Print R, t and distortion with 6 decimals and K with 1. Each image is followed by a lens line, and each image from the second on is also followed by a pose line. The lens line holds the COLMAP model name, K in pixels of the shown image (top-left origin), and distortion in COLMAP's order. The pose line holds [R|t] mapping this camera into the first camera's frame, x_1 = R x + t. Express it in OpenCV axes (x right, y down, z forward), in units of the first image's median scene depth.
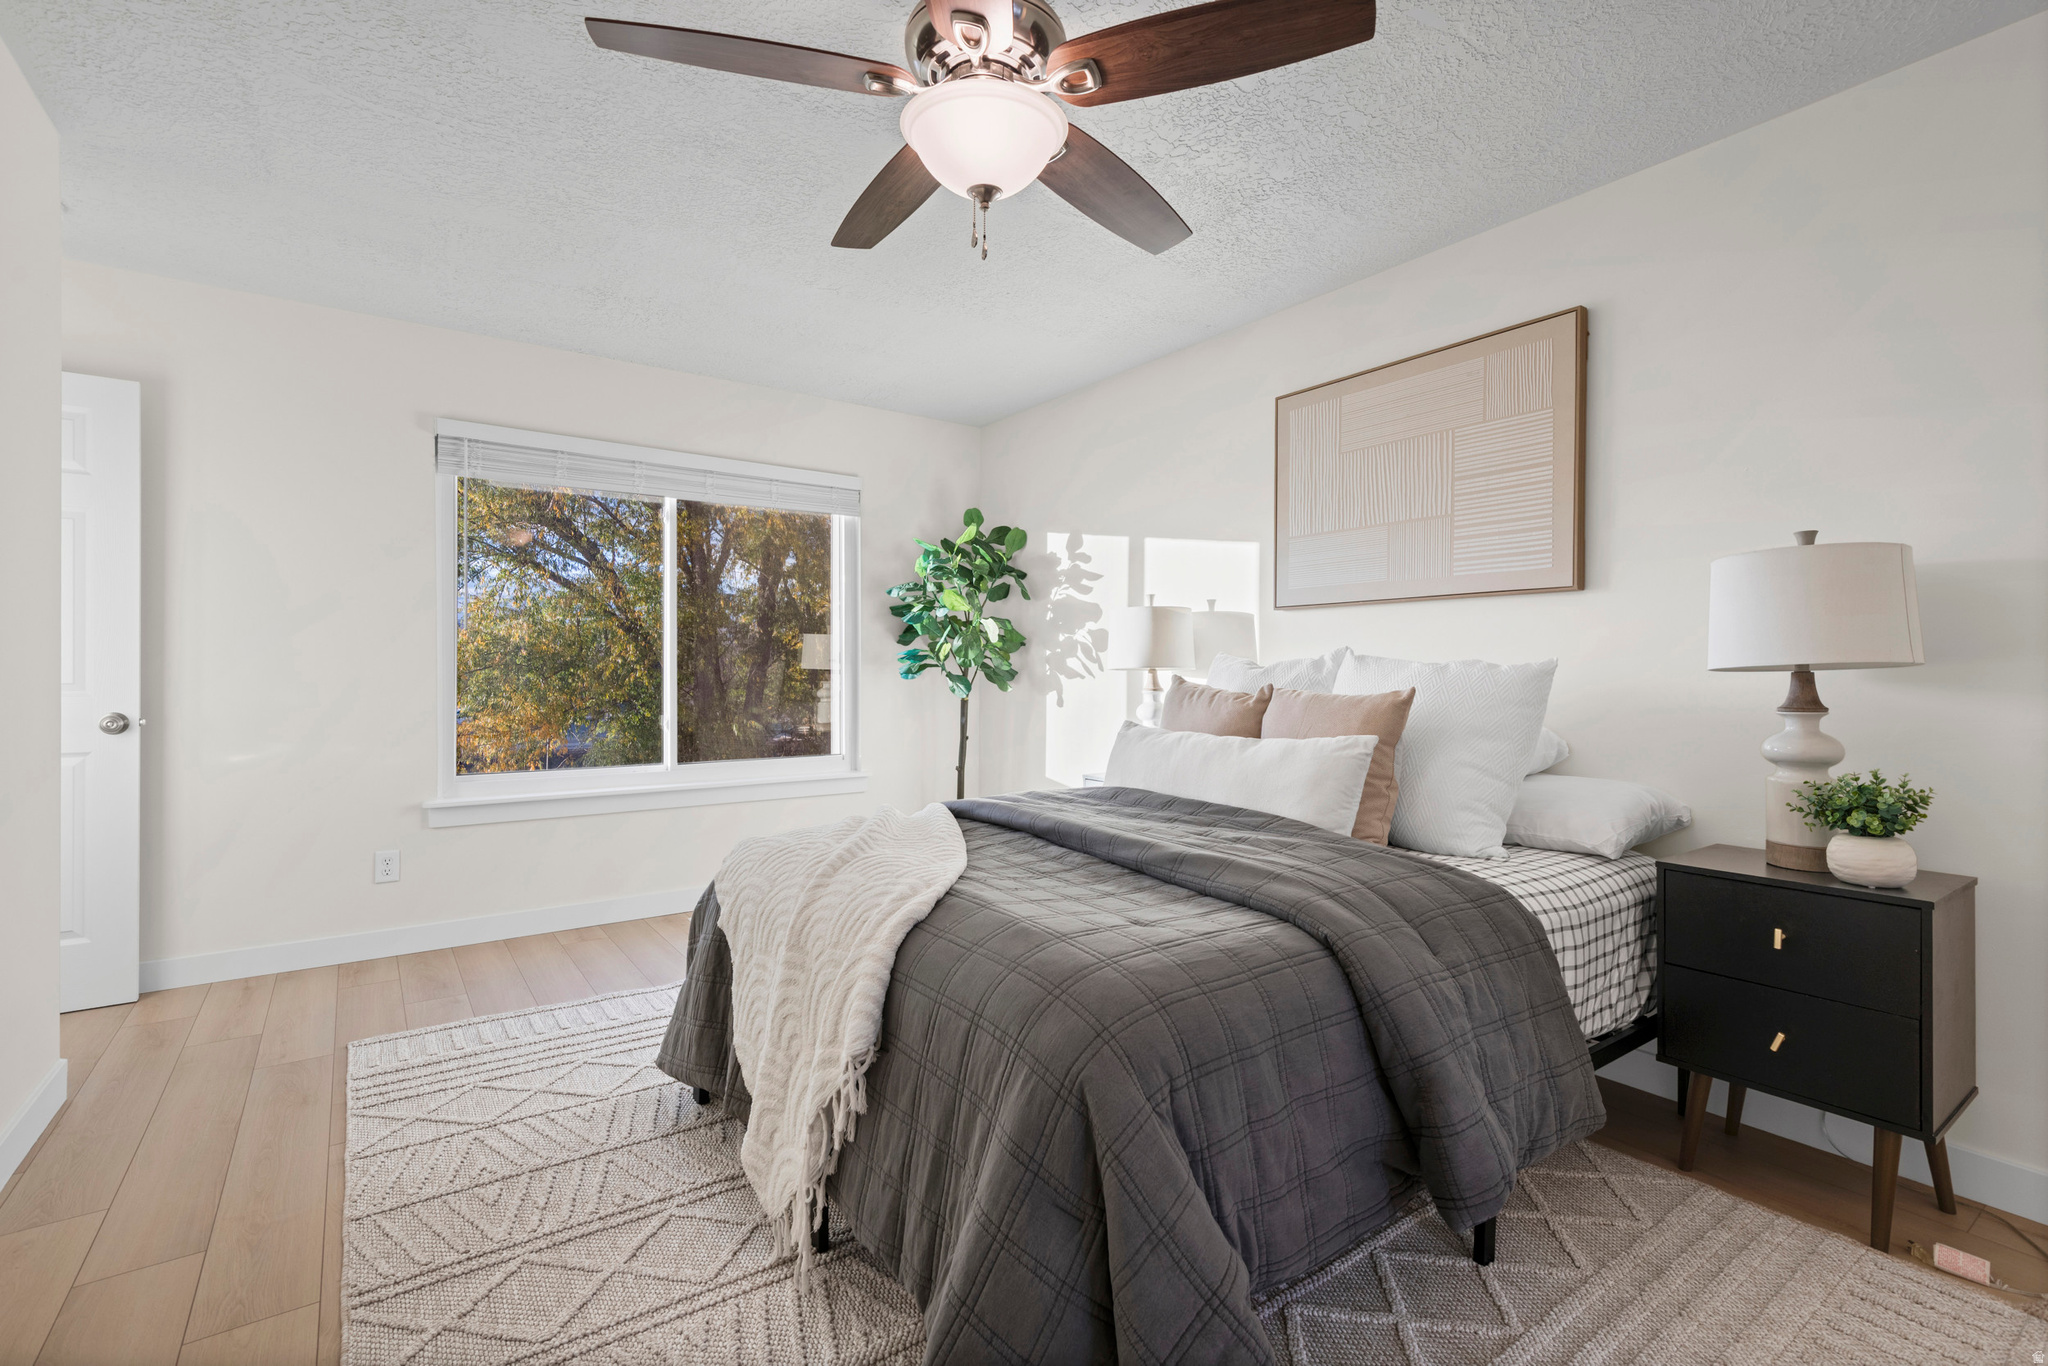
lens RADIAL K [[935.5, 0, 1024.0], [0, 935.5, 683.0], [0, 0, 1]] dist [0.017522, 0.000195]
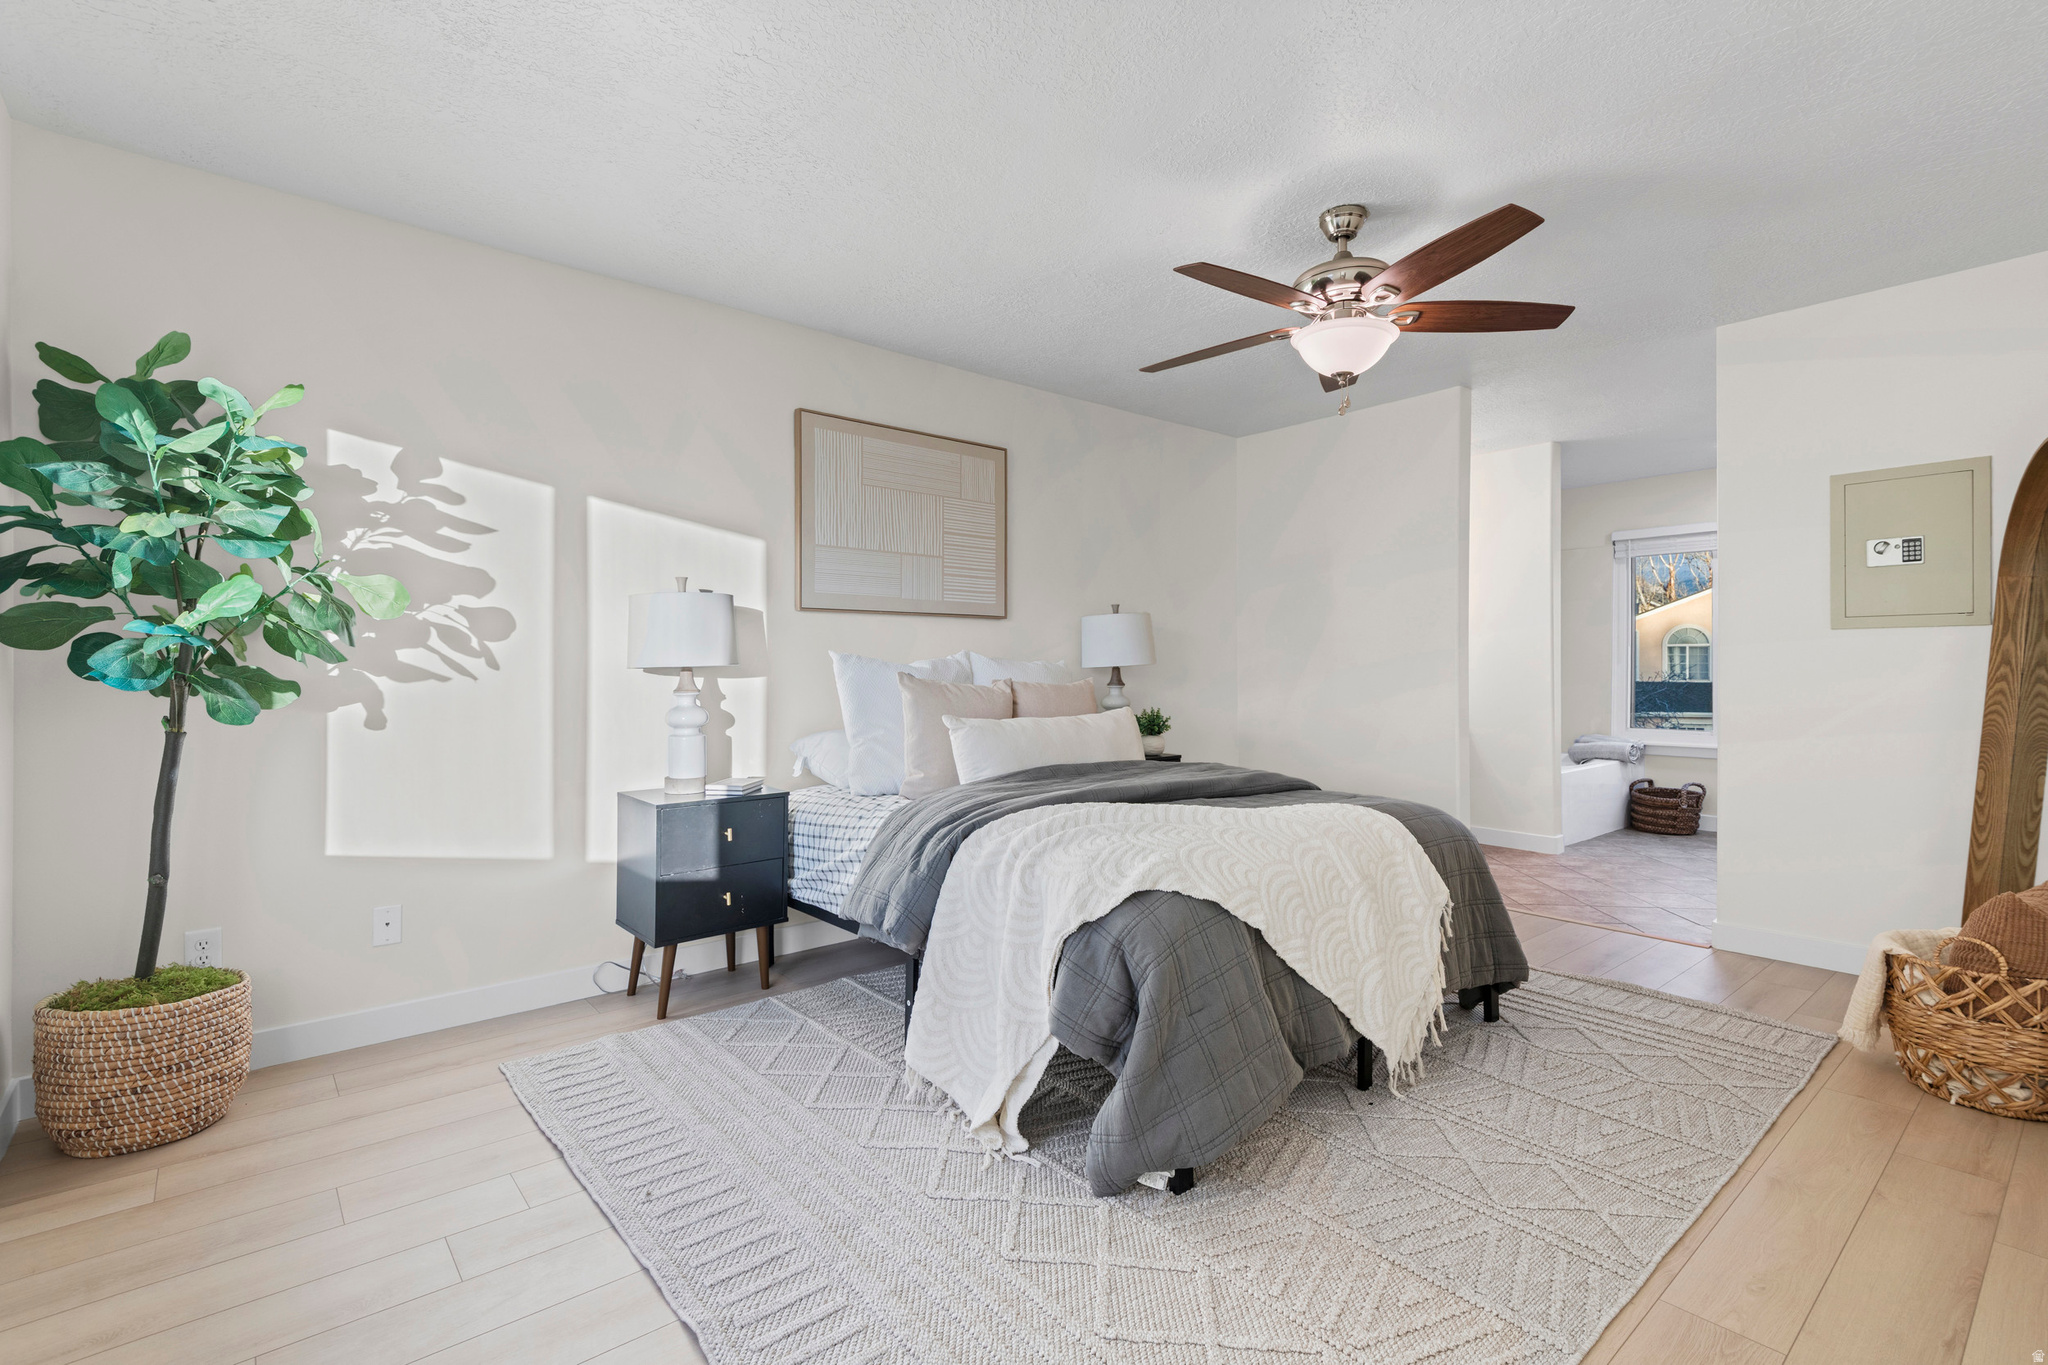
lens RADIAL K [[935.5, 0, 1024.0], [0, 935.5, 682.5], [0, 0, 1]] dist [0.017522, 0.000195]
pose [[-0.094348, -0.020646, 0.995325, -0.638807], [0.010030, 0.999714, 0.021688, -0.014156], [-0.995489, 0.012030, -0.094114, 0.678792]]
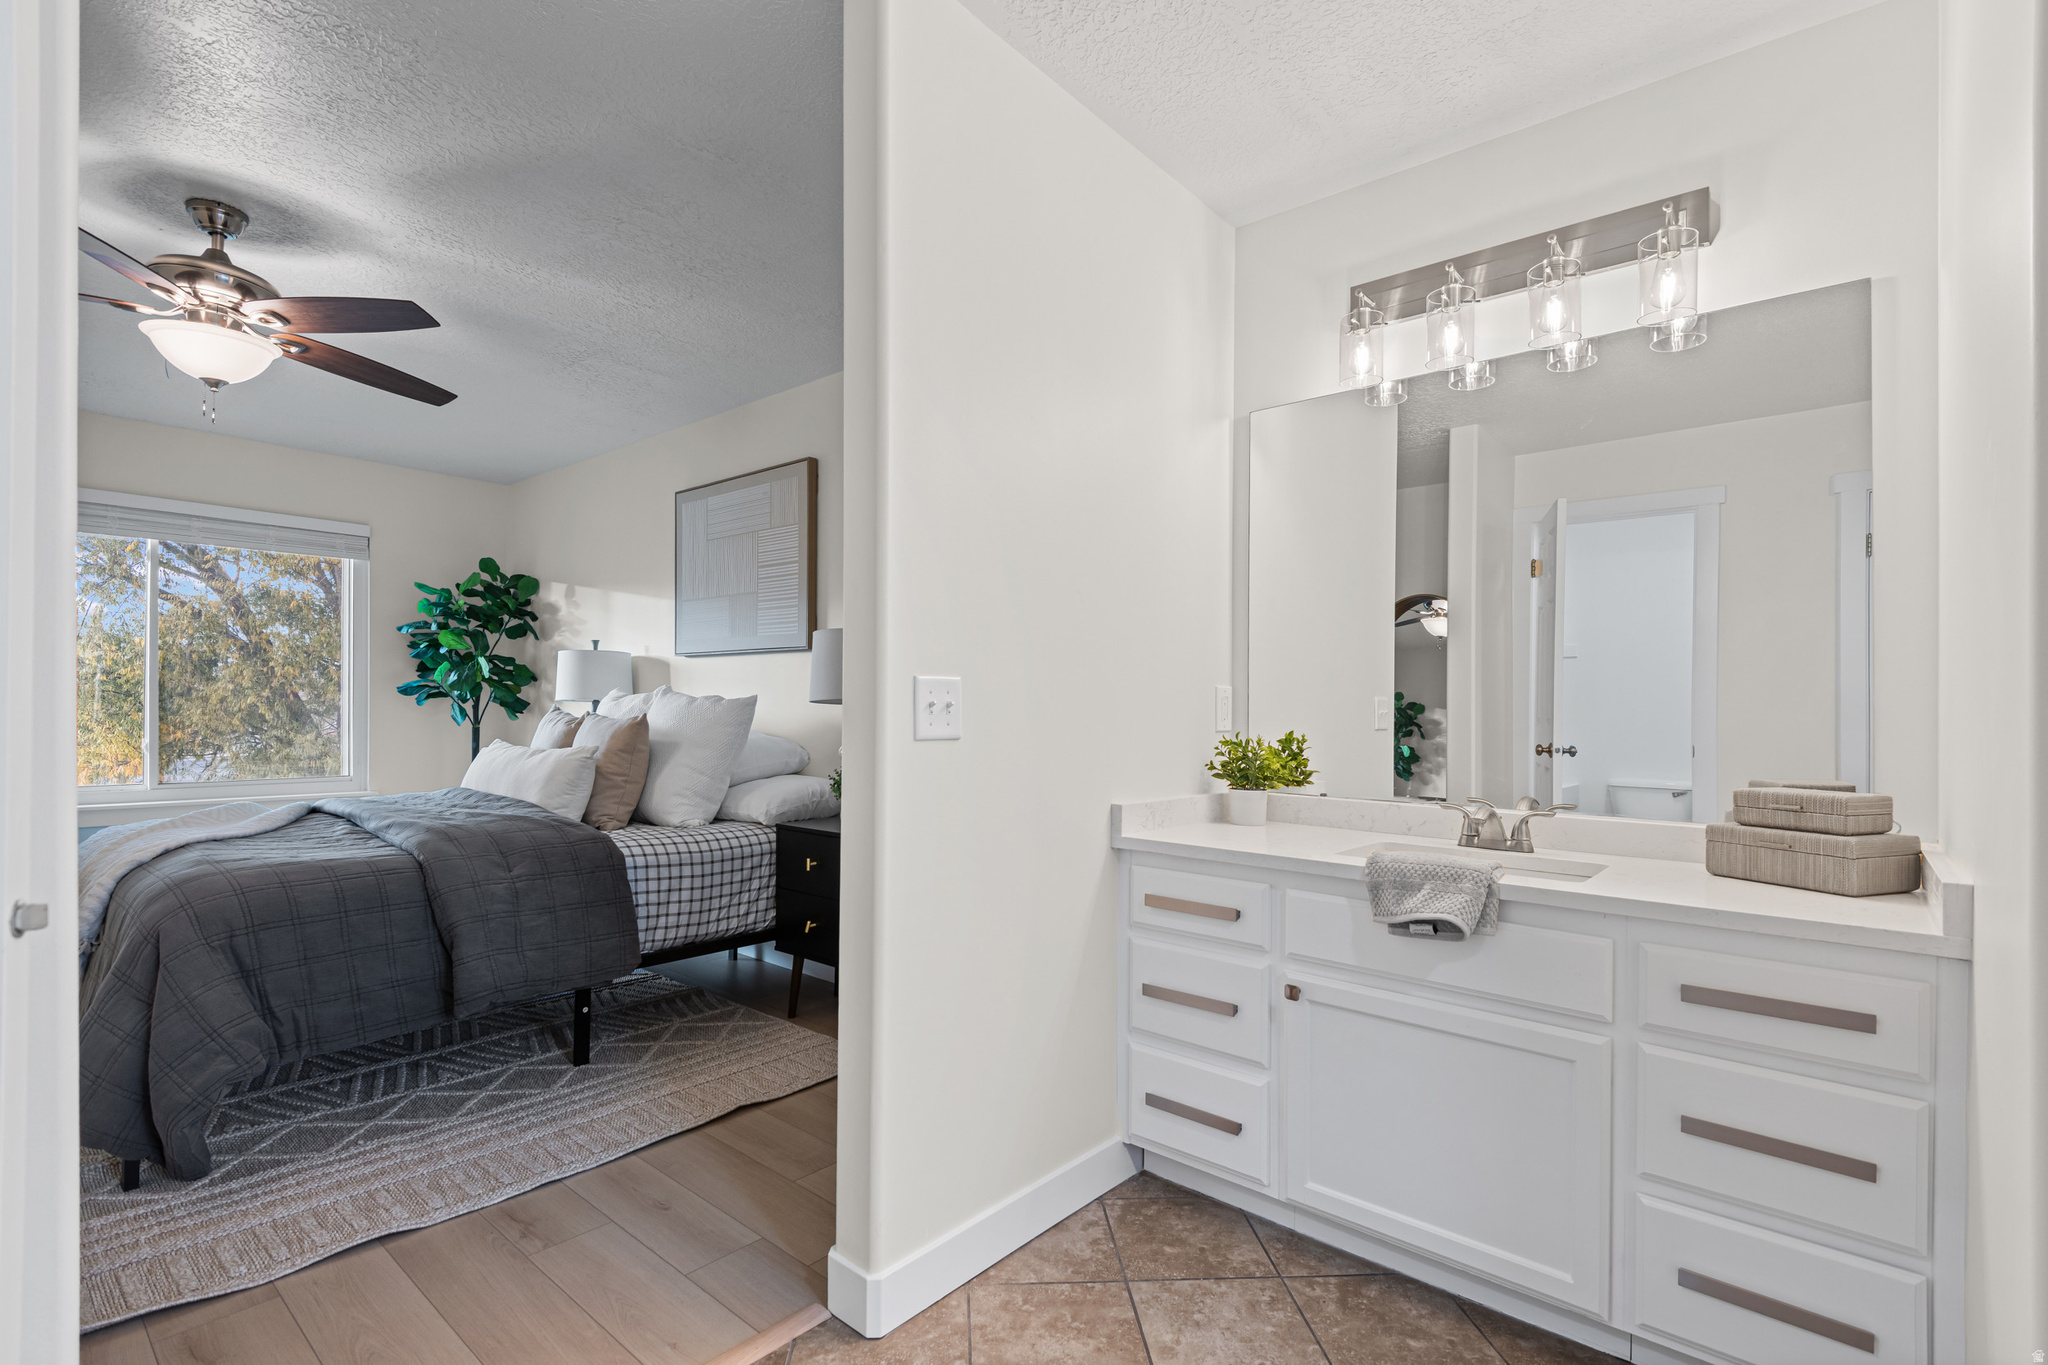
lens RADIAL K [[929.3, 0, 1030.2], [0, 929.3, 724.5], [0, 0, 1]] dist [0.002357, -0.014119]
pose [[0.966202, 0.008108, 0.257658, 0.330992], [-0.009821, 0.999937, 0.005364, 0.004849], [-0.257598, -0.007713, 0.966221, -0.298822]]
